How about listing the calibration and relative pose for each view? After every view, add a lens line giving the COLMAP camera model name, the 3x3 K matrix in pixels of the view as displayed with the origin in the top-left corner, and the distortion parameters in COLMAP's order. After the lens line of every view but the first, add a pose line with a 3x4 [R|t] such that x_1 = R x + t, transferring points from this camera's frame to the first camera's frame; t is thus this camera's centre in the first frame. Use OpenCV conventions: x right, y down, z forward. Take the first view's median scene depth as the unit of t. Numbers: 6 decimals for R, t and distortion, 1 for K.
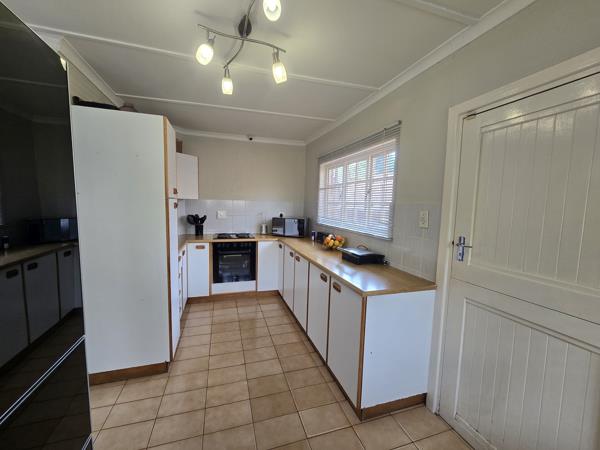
lens RADIAL K [[246.2, 0, 301.1], [0, 246.2, 225.7], [0, 0, 1]] dist [-0.006427, 0.000894]
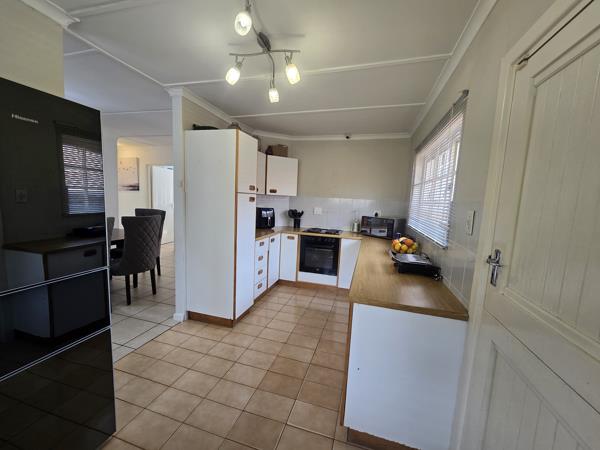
lens RADIAL K [[246.2, 0, 301.1], [0, 246.2, 225.7], [0, 0, 1]] dist [-0.006427, 0.000894]
pose [[0.827208, 0.076839, -0.556617, 0.259156], [-0.077857, 0.996724, 0.021889, 0.002974], [0.556475, 0.025229, 0.830481, 0.068352]]
